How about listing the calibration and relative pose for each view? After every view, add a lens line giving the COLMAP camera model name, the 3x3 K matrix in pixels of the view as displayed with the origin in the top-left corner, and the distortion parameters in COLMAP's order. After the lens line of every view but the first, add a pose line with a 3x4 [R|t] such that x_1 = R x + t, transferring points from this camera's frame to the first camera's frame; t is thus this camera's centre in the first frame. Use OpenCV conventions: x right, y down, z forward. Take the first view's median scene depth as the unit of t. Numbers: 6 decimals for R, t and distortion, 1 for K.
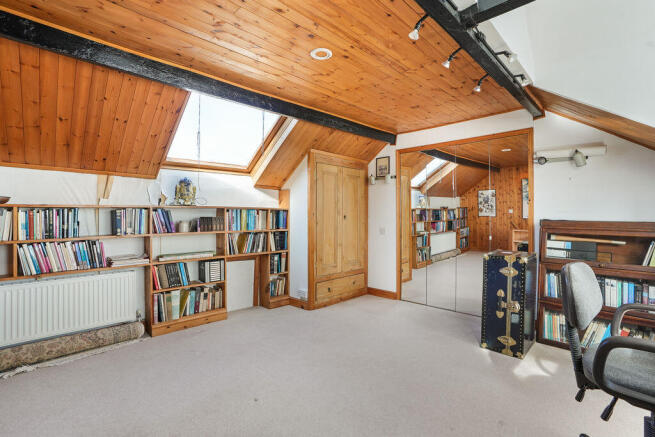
lens RADIAL K [[312.2, 0, 327.5], [0, 312.2, 218.5], [0, 0, 1]] dist [-0.000759, -0.000056]
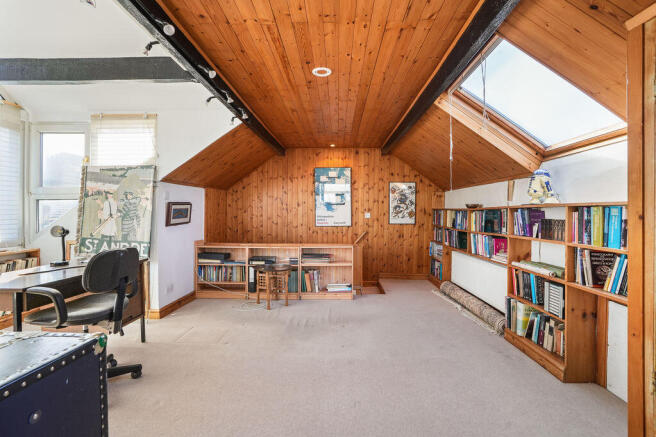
lens RADIAL K [[312.7, 0, 328.0], [0, 312.7, 218.5], [0, 0, 1]] dist [-0.000759, -0.000056]
pose [[-0.729209, 0.009391, -0.684226, 0.481073], [-0.010113, 0.999649, 0.024499, -0.020042], [0.684216, 0.024785, -0.728858, 1.204618]]
